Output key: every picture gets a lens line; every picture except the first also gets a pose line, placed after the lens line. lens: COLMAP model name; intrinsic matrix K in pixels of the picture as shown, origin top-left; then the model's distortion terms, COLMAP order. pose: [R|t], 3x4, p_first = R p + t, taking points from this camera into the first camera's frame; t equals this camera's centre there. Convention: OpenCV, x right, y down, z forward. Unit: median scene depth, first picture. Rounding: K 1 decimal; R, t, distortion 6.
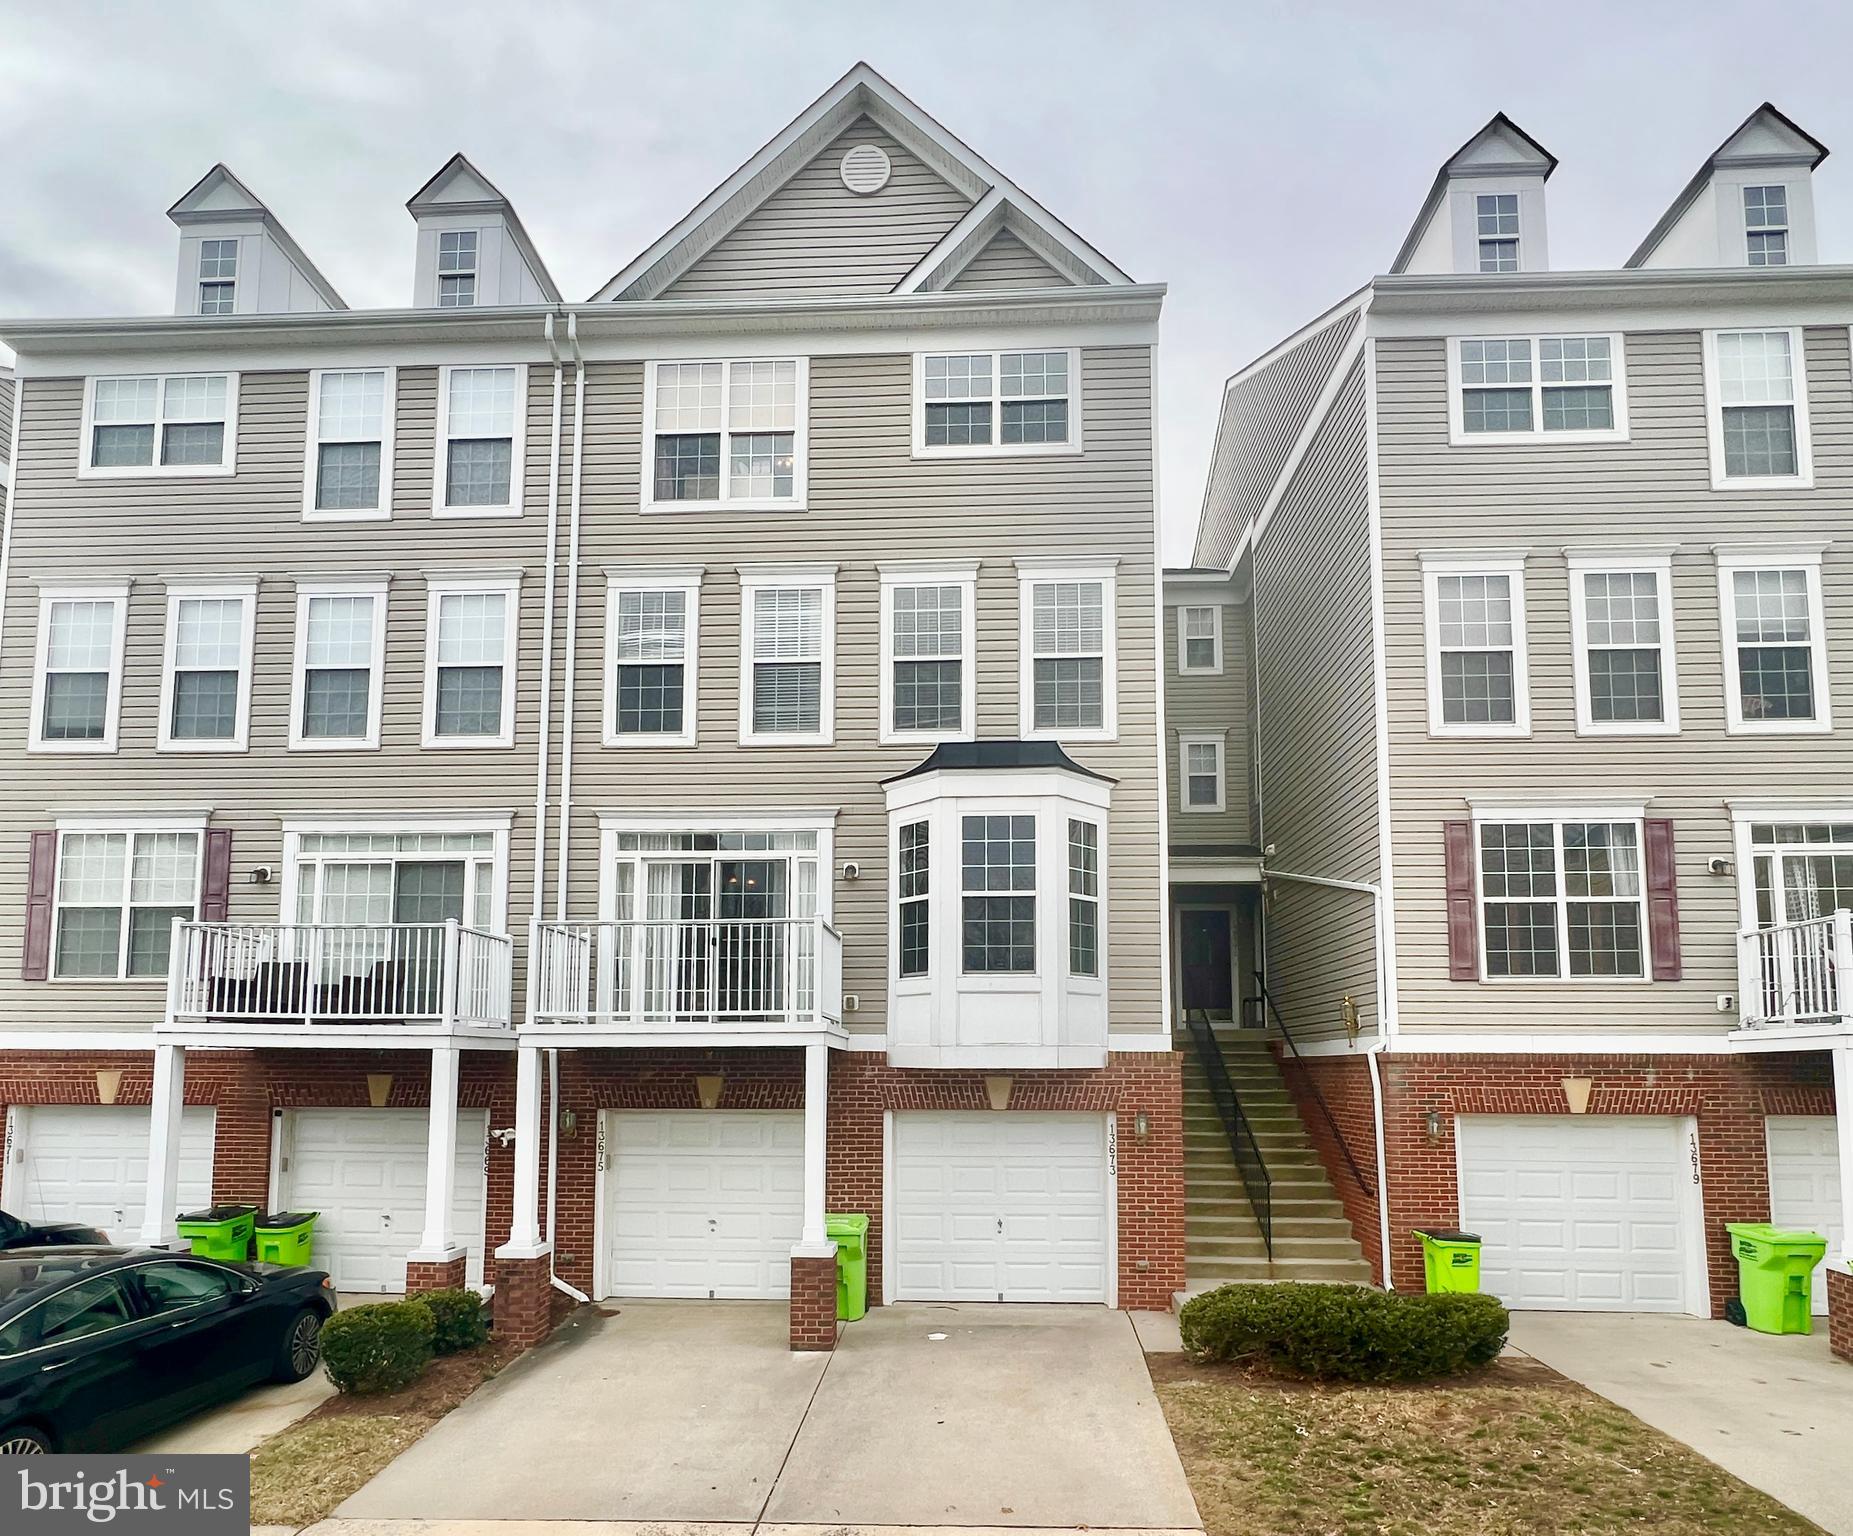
lens RADIAL K [[1880.6, 0, 930.3], [0, 1880.6, 664.0], [0, 0, 1]] dist [0.319056, -1.292284]
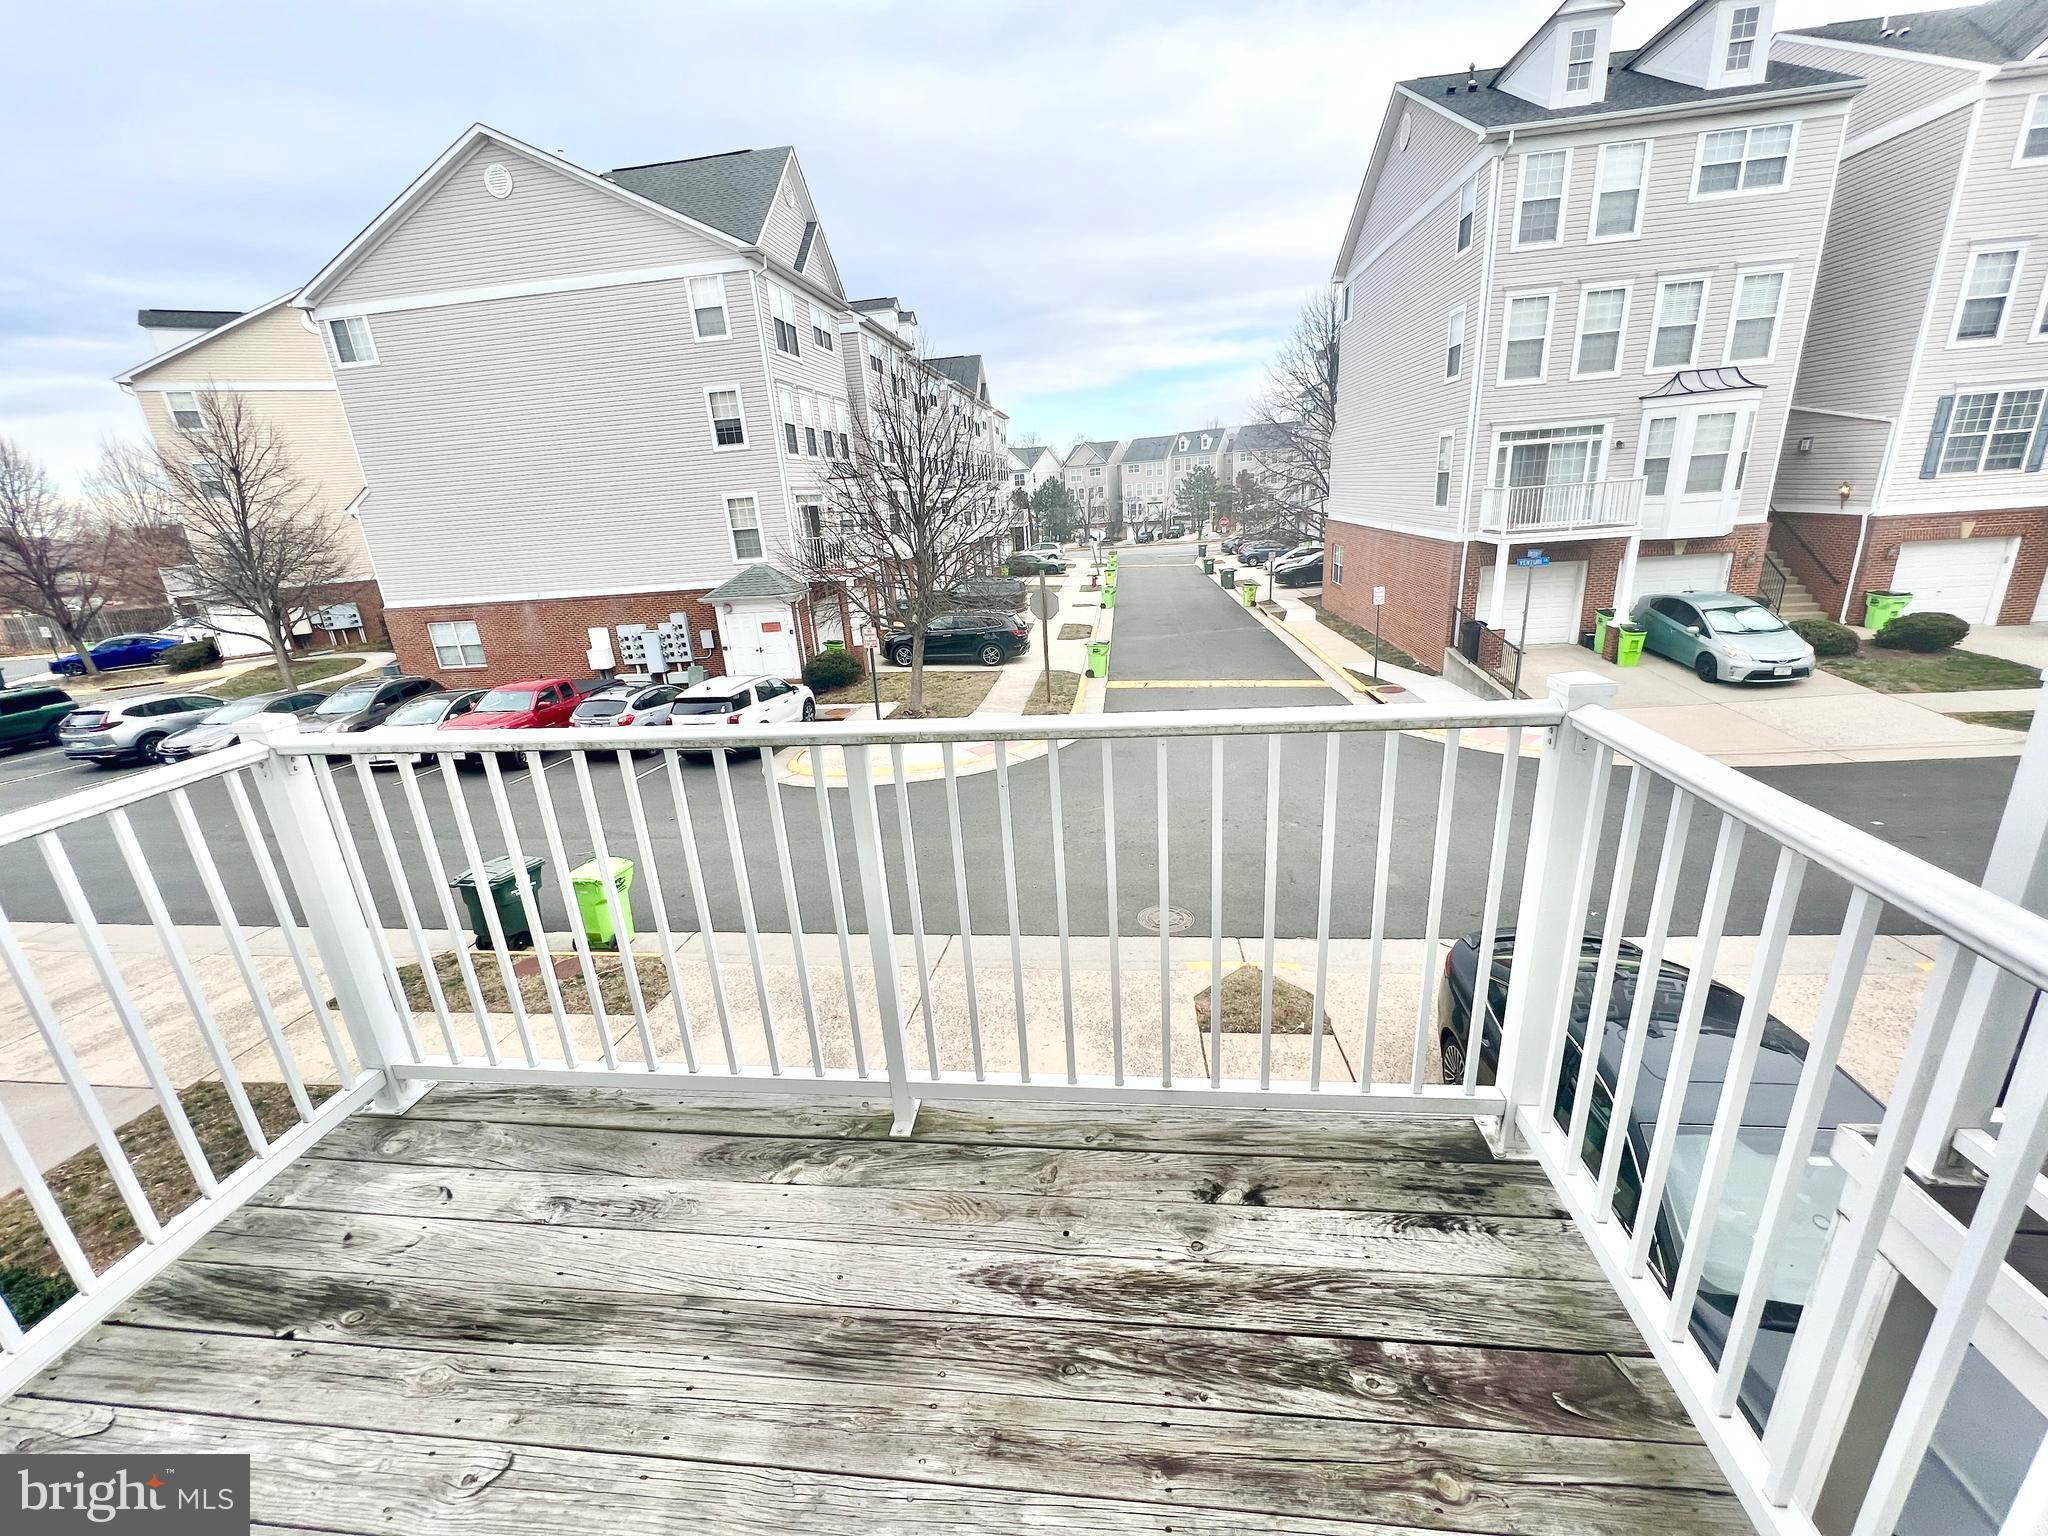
lens RADIAL K [[817.5, 0, 1018.4], [0, 817.5, 762.3], [0, 0, 1]] dist [0.000742, 0.000053]
pose [[0.997955, -0.060439, -0.020794, -0.706104], [0.063590, 0.906036, 0.418396, 0.010119], [-0.006447, -0.418863, 0.908027, 0.064125]]
